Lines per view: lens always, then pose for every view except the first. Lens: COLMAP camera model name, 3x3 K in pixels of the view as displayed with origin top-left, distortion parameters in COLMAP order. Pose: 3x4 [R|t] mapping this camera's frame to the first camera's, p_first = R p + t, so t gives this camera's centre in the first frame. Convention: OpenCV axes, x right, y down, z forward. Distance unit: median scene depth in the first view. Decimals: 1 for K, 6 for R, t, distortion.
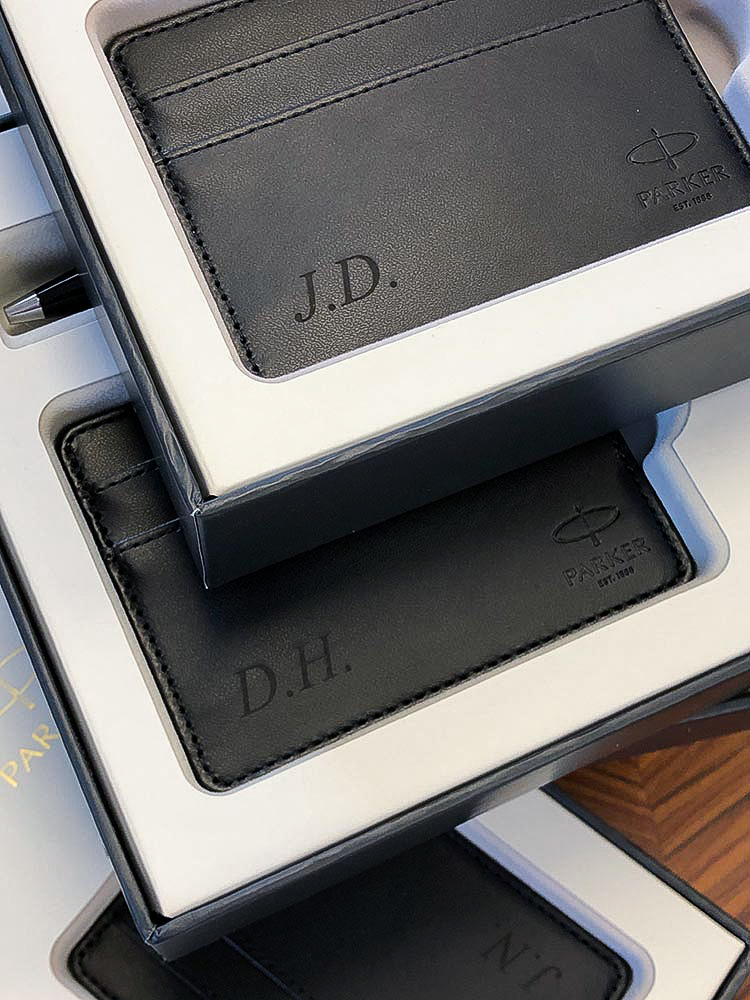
lens RADIAL K [[1488.1, 0, 374.0], [0, 1488.1, 506.7], [0, 0, 1]] dist [0.011195, 0.000000]
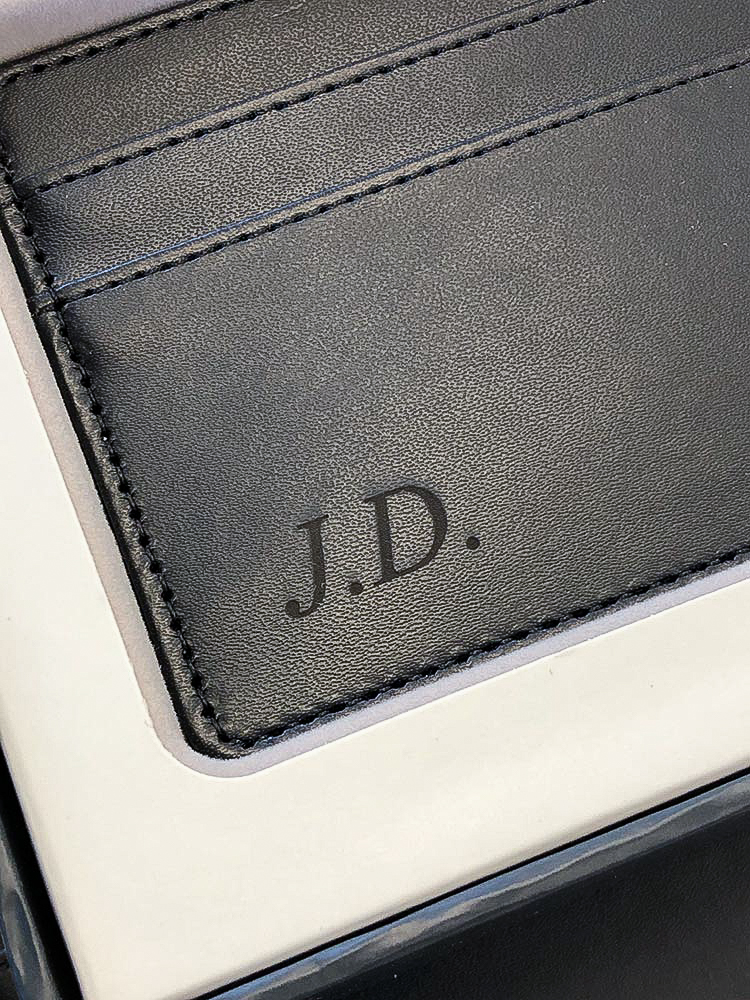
lens RADIAL K [[1488.1, 0, 374.9], [0, 1488.1, 493.2], [0, 0, 1]] dist [0.011195, 0.000000]
pose [[0.998596, 0.012197, -0.051549, 0.005231], [-0.011625, 0.999868, 0.011388, -0.166811], [0.051681, -0.010773, 0.998606, 0.449236]]
